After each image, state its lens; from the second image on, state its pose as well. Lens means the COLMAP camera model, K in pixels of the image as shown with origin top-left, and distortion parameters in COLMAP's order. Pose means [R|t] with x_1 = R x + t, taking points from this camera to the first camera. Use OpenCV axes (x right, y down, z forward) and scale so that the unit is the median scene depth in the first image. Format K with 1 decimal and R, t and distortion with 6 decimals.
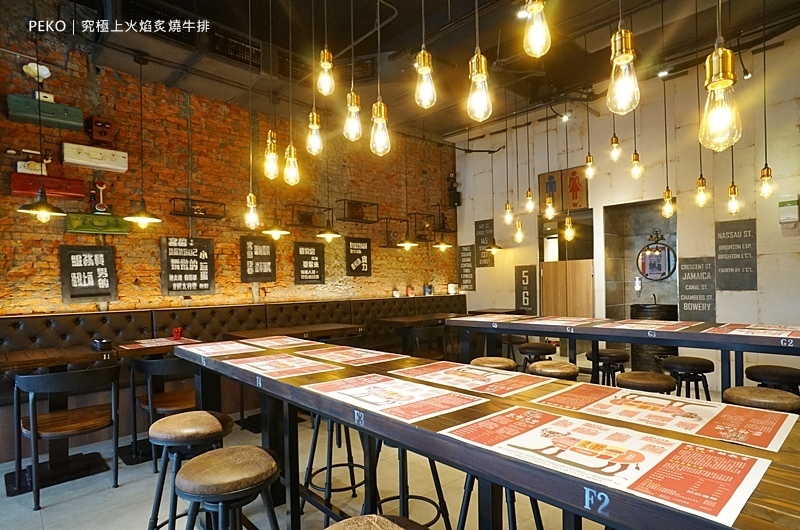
lens RADIAL K [[443.4, 0, 400.0], [0, 443.4, 265.0], [0, 0, 1]] dist [-0.003867, -0.000441]
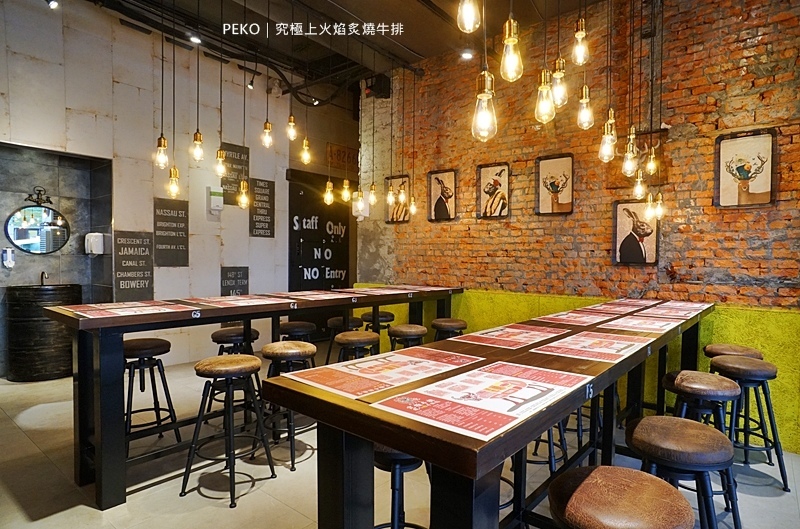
lens RADIAL K [[443.4, 0, 400.0], [0, 443.4, 264.5], [0, 0, 1]] dist [-0.003867, -0.000441]
pose [[-0.139868, -0.011822, 0.990100, -0.358927], [-0.058686, 0.998270, 0.003629, 0.017416], [-0.988429, -0.057597, -0.140320, 0.625476]]
